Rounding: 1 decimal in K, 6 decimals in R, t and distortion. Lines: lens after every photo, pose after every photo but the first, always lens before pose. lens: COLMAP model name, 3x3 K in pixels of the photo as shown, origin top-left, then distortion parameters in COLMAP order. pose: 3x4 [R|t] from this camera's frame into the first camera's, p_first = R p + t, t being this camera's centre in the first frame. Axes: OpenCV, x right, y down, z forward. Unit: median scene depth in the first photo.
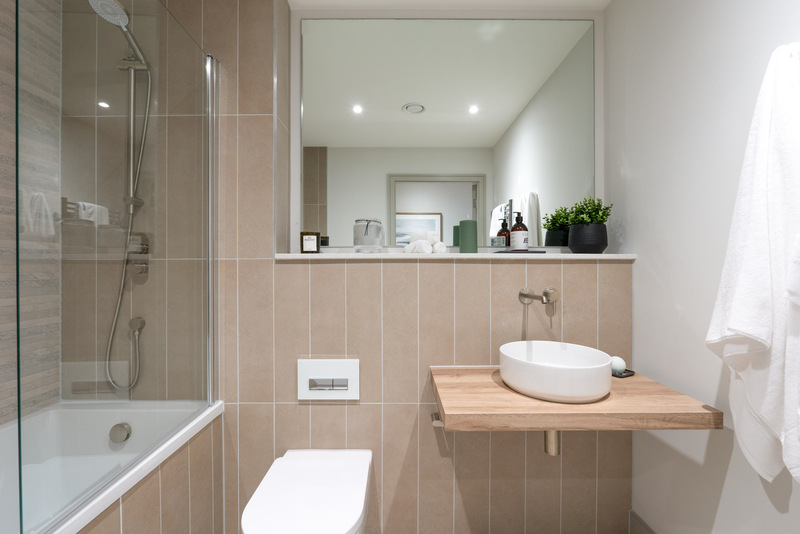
lens RADIAL K [[347.4, 0, 400.0], [0, 347.4, 267.0], [0, 0, 1]] dist [-0.010745, 0.000238]
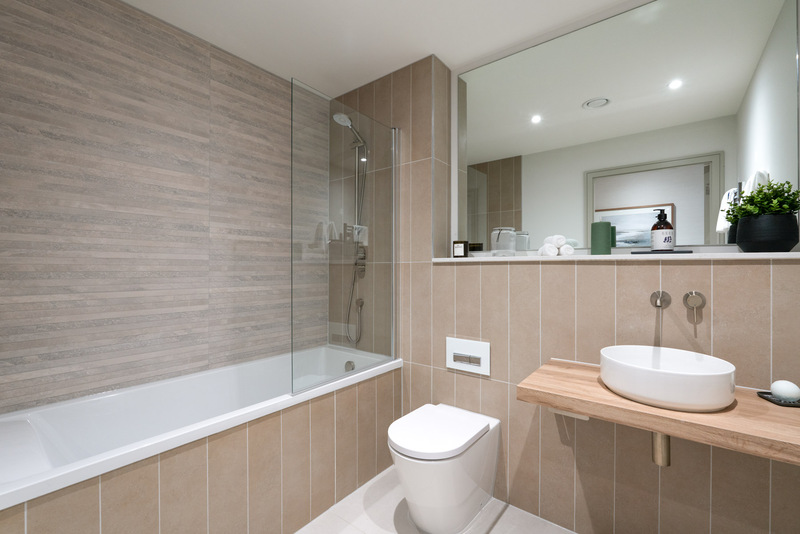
lens RADIAL K [[347.4, 0, 400.0], [0, 347.4, 267.0], [0, 0, 1]] dist [-0.010745, 0.000238]
pose [[0.785841, 0.000339, -0.618429, 0.389974], [-0.002902, 0.999991, -0.003139, 0.001048], [0.618422, 0.004261, 0.785835, -0.163936]]
